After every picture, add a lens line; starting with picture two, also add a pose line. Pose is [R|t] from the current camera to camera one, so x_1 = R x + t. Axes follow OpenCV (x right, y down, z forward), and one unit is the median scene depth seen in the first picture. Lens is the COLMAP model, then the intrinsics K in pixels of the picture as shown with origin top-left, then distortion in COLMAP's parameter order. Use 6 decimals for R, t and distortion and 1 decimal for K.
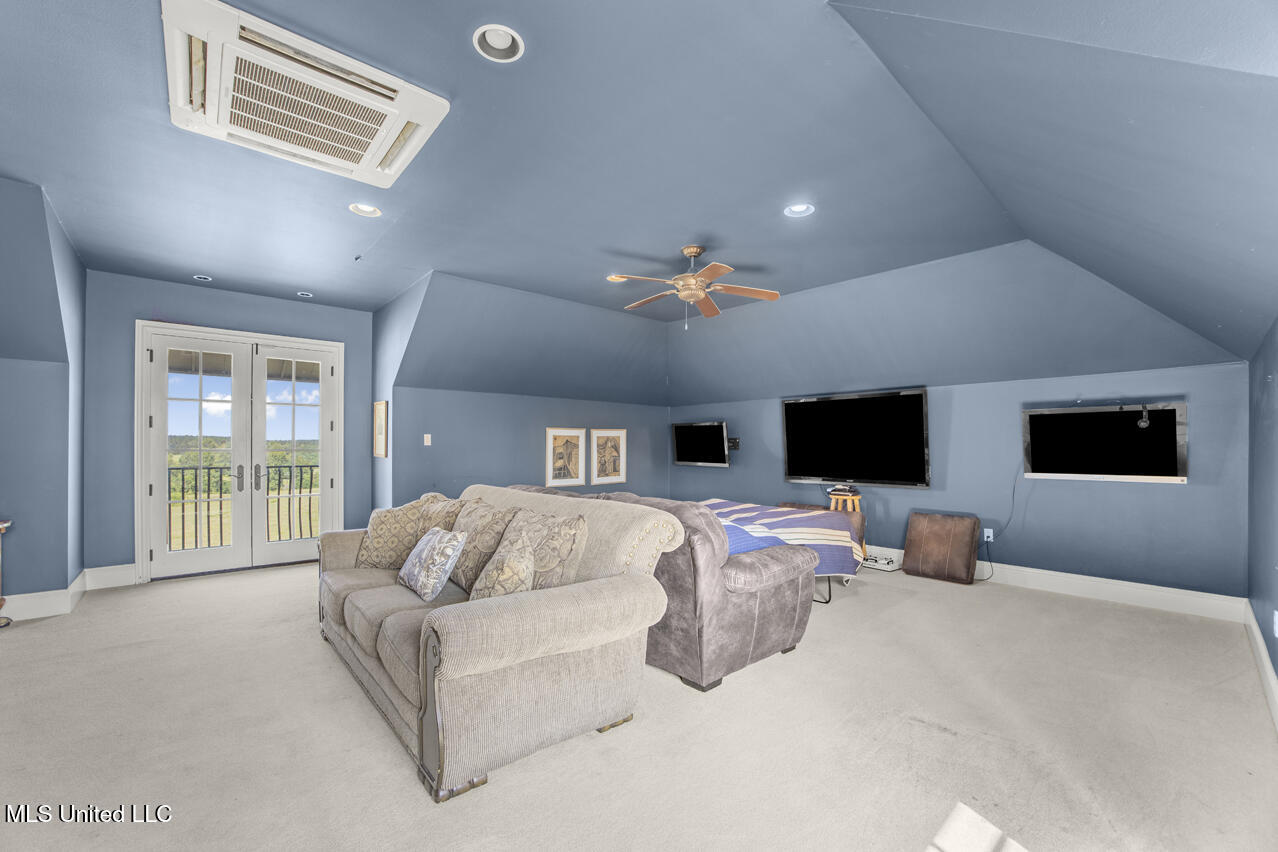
lens RADIAL K [[516.5, 0, 644.6], [0, 516.5, 435.0], [0, 0, 1]] dist [-0.048305, 0.009798]
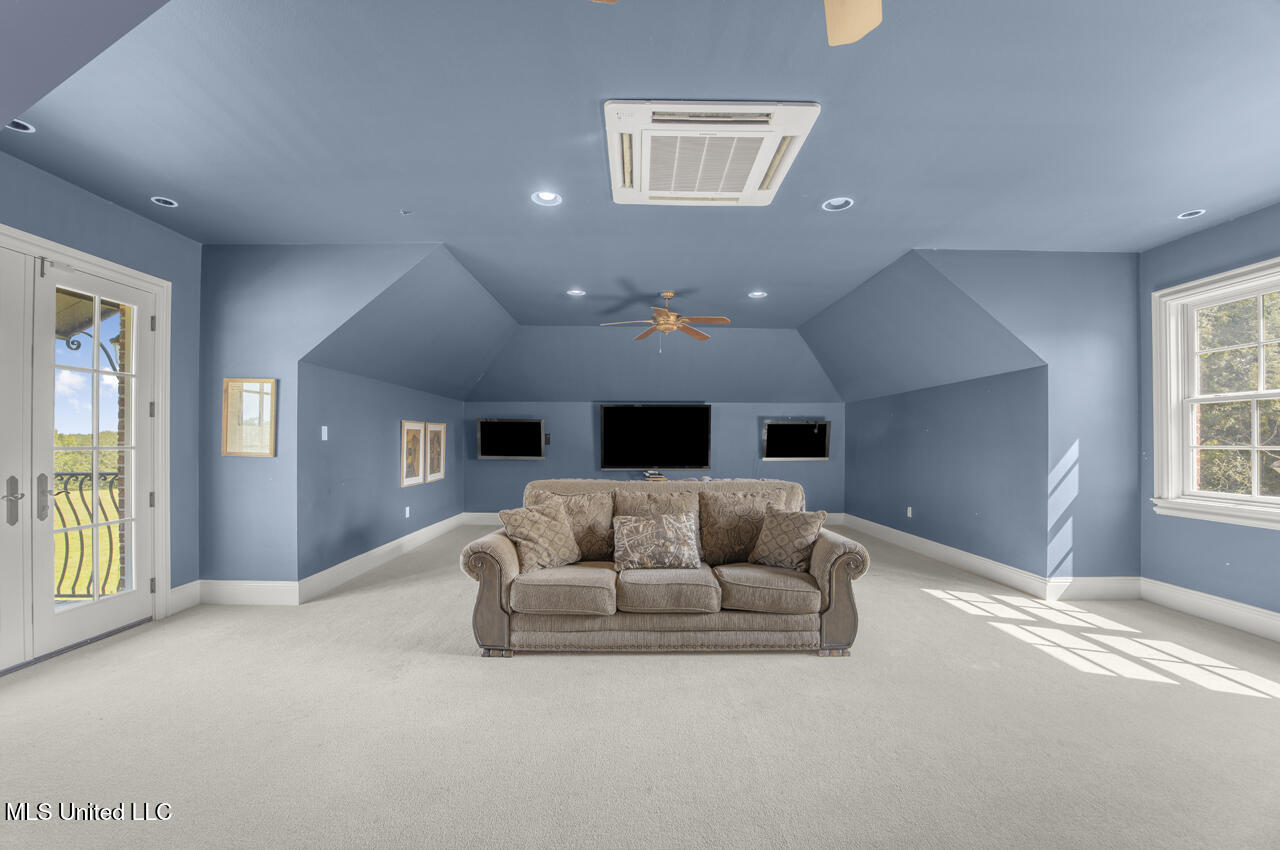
lens RADIAL K [[517.3, 0, 645.6], [0, 517.3, 434.1], [0, 0, 1]] dist [-0.048305, 0.009798]
pose [[0.655691, 0.011621, 0.754940, -0.687430], [-0.019277, 0.999813, 0.001352, 0.000112], [-0.754783, -0.015439, 0.655792, 0.123194]]
